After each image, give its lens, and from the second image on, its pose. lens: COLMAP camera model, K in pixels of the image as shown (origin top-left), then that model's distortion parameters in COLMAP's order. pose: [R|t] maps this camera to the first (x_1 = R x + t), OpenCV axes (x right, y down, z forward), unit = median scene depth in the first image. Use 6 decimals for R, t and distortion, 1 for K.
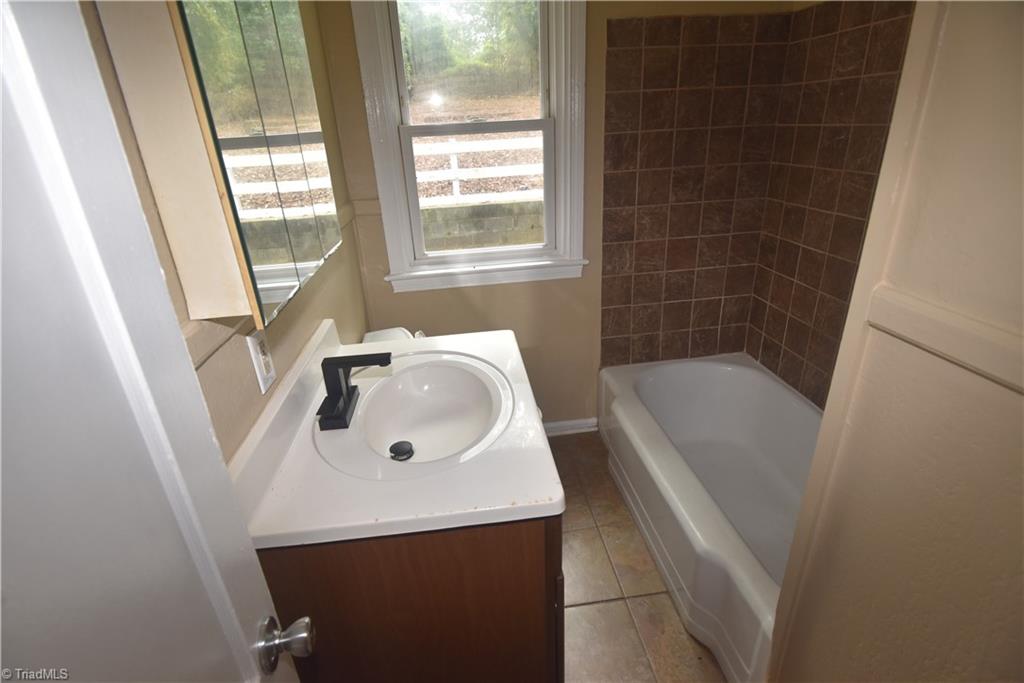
lens RADIAL K [[502.5, 0, 511.8], [0, 502.5, 342.7], [0, 0, 1]] dist [-0.021557, 0.000588]
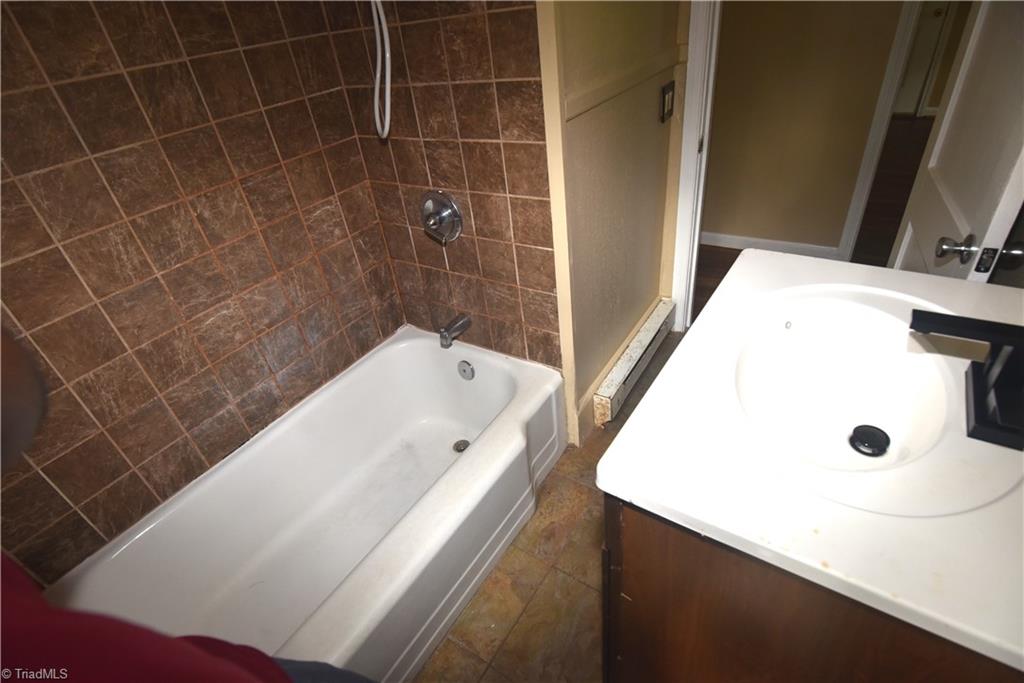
lens RADIAL K [[502.5, 0, 510.6], [0, 502.5, 342.0], [0, 0, 1]] dist [-0.021557, 0.000588]
pose [[-0.741869, -0.264145, 0.616326, -0.142880], [0.397898, 0.566412, 0.721702, -0.339341], [-0.539729, 0.780644, -0.315101, 0.816897]]
